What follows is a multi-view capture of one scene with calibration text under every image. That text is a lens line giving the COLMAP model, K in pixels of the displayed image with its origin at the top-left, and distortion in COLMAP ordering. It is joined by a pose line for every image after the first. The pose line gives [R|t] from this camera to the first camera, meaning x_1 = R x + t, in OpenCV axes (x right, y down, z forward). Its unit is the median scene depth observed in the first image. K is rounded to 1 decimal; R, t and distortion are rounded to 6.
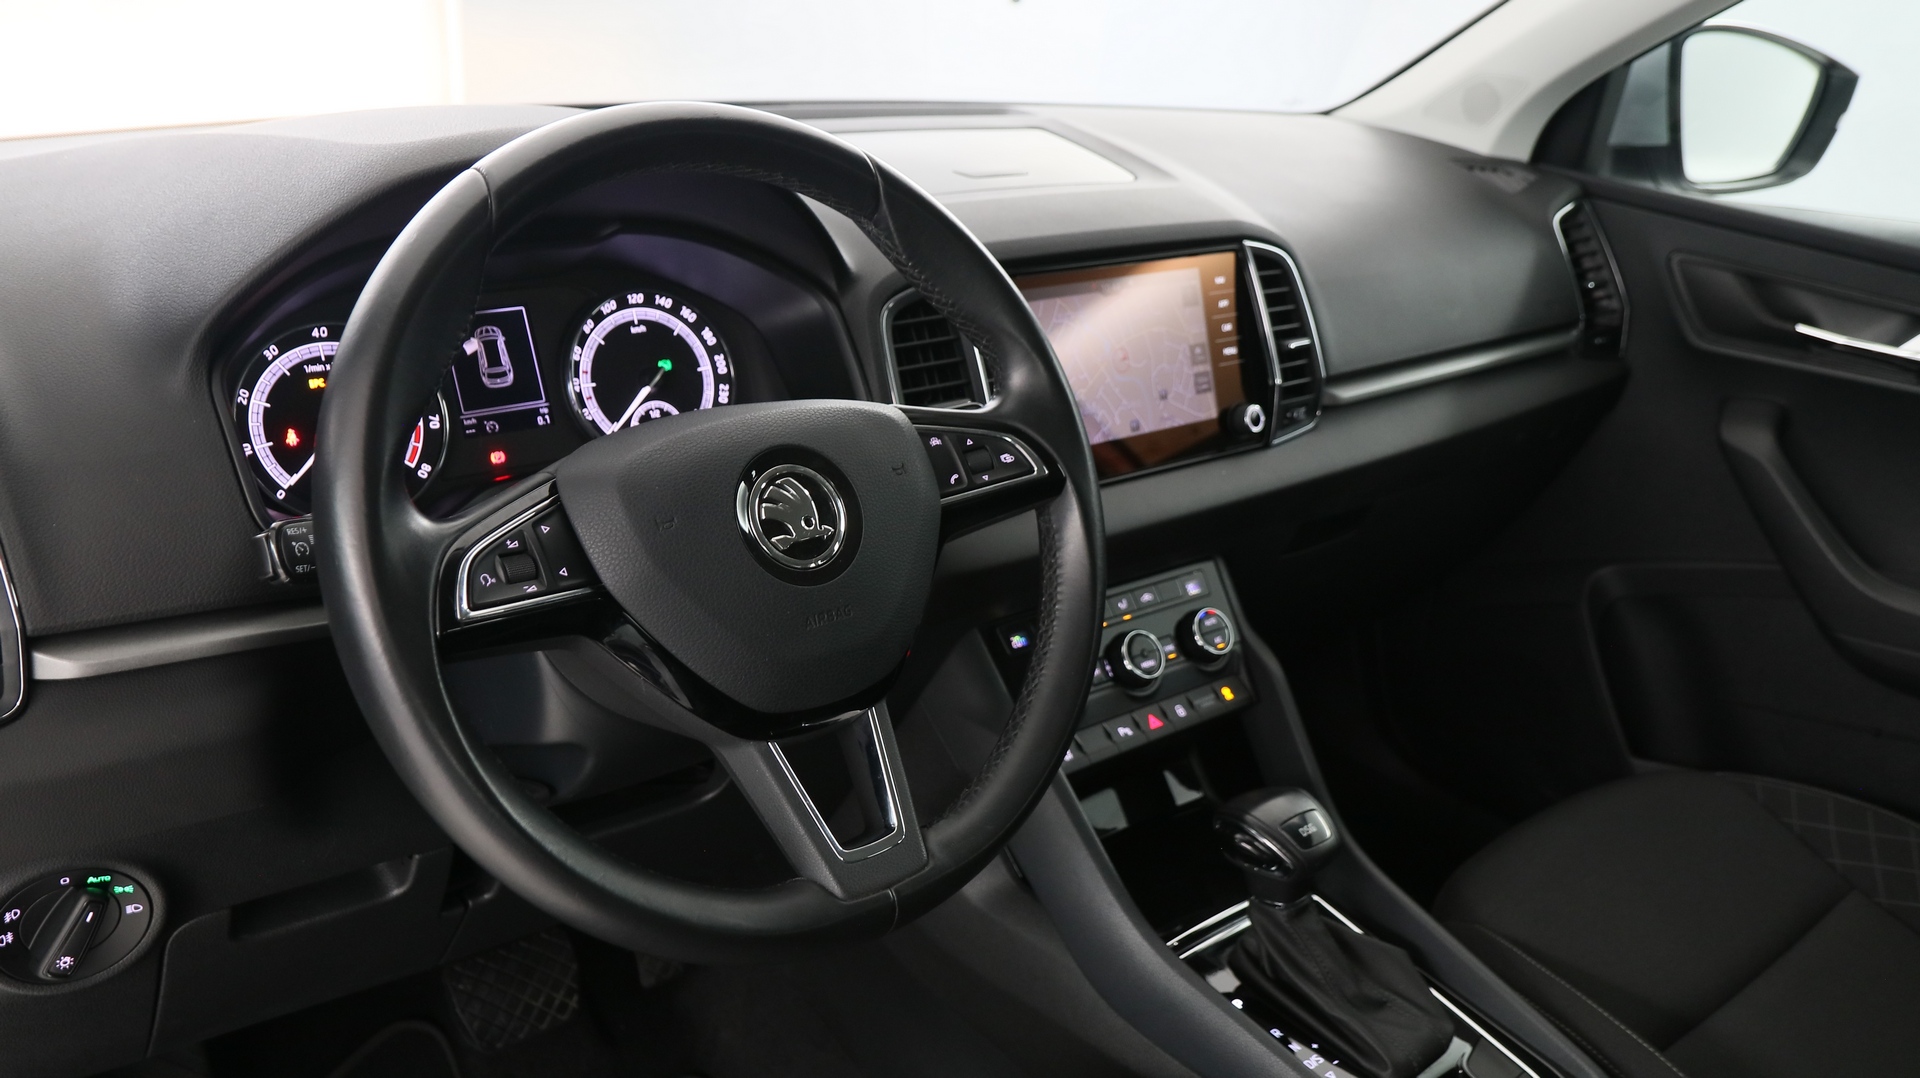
lens RADIAL K [[1446.9, 0, 960.0], [0, 1446.9, 539.0], [0, 0, 1]] dist [-0.009386, 0.004226]
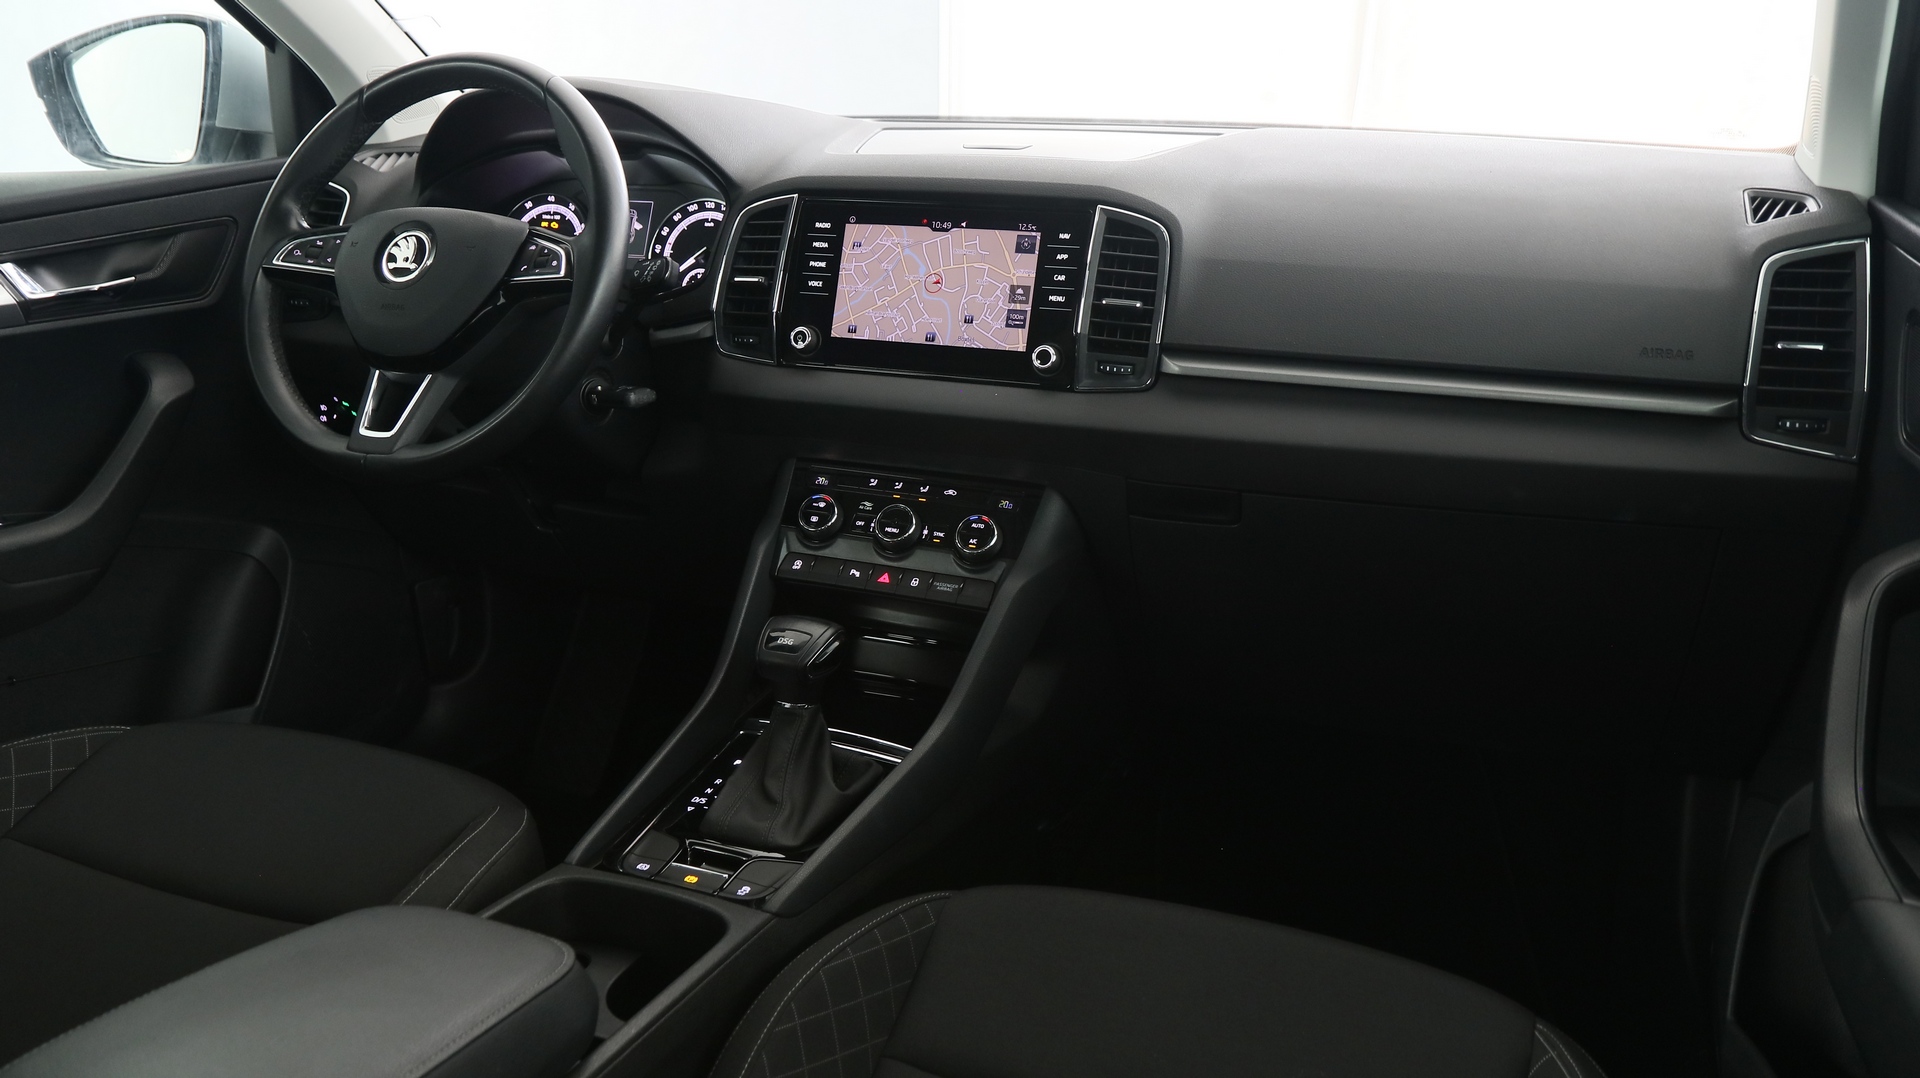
lens RADIAL K [[1446.9, 0, 960.0], [0, 1446.9, 539.0], [0, 0, 1]] dist [-0.009386, 0.004226]
pose [[0.479910, 0.221166, -0.848983, 1.213796], [-0.297809, 0.951311, 0.079479, -0.019829], [0.825225, 0.214692, 0.522409, 0.411479]]
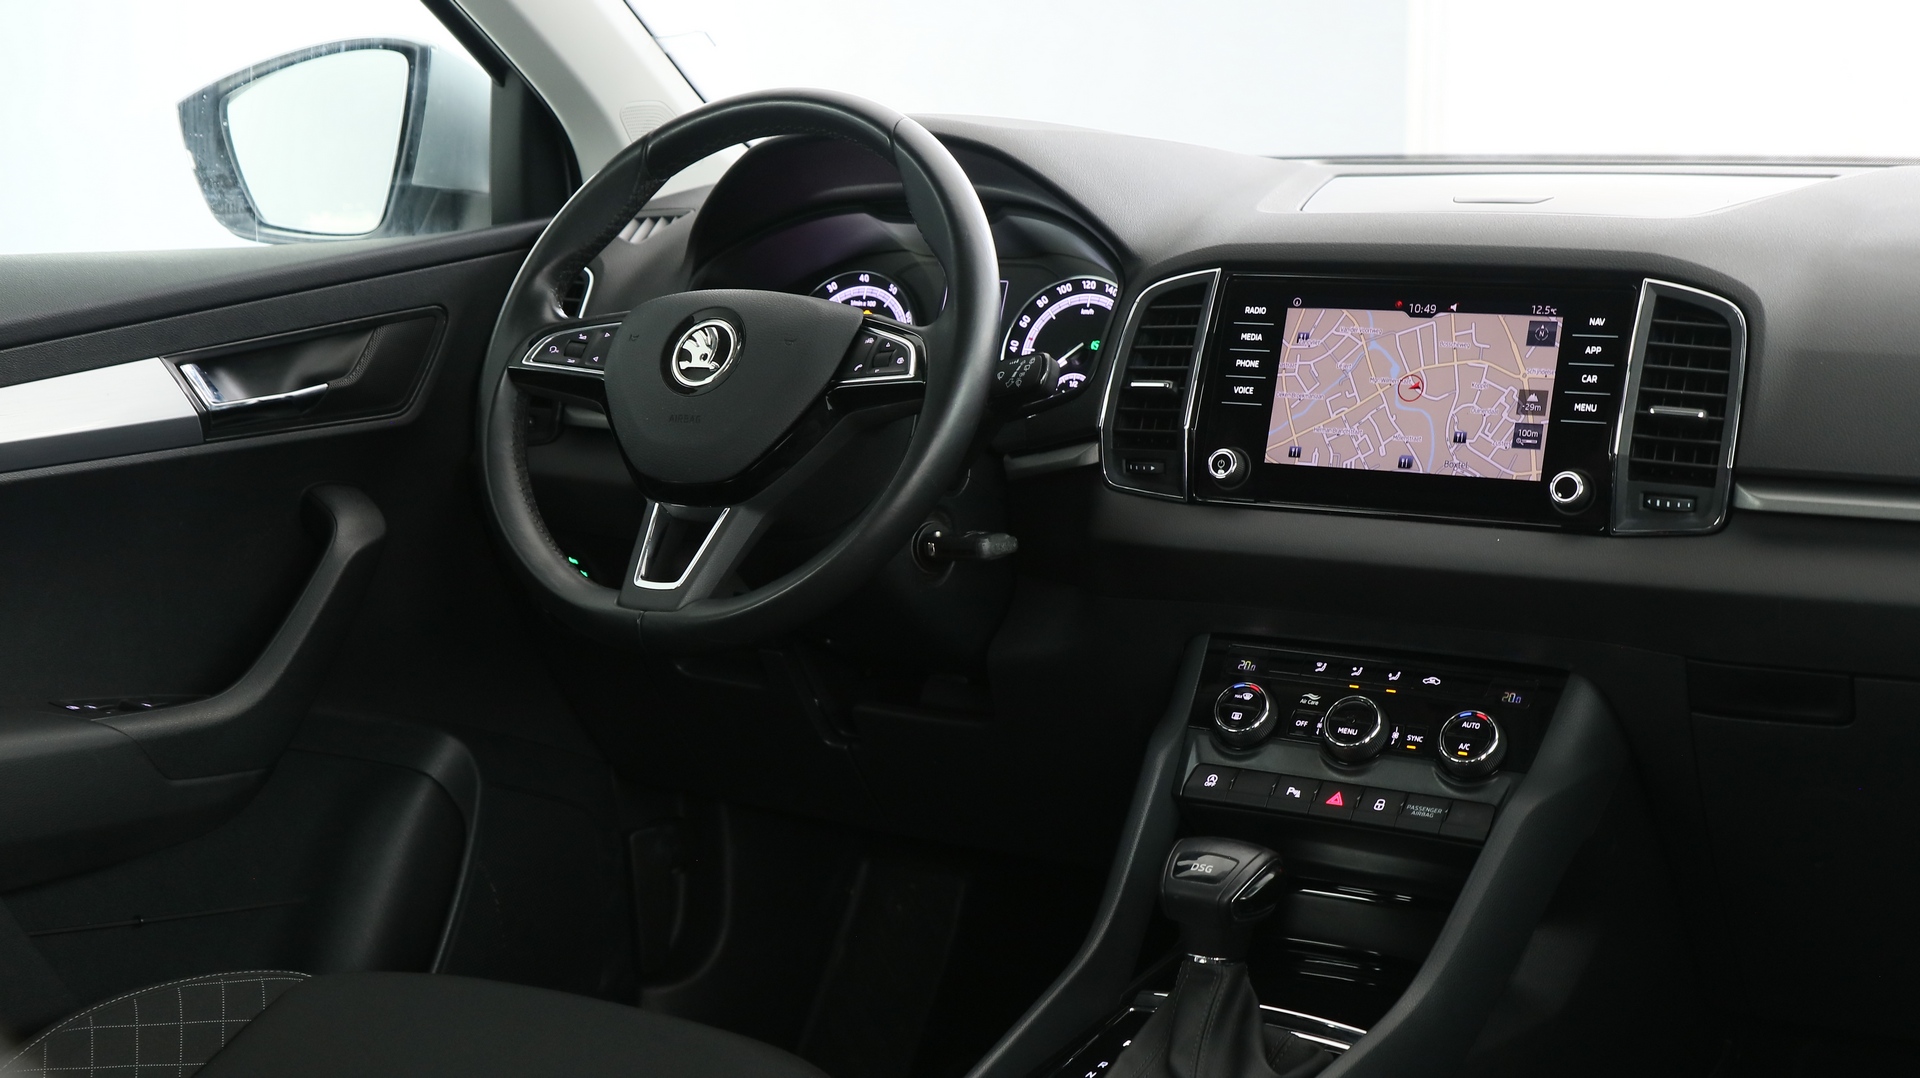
lens RADIAL K [[2732.5, 0, 960.0], [0, 2732.5, 539.0], [0, 0, 1]] dist [-0.048544, 0.605972]
pose [[0.320908, 0.106163, -0.941142, 1.599439], [-0.309769, 0.950810, 0.001629, 0.047619], [0.895020, 0.291014, 0.338008, 0.206794]]
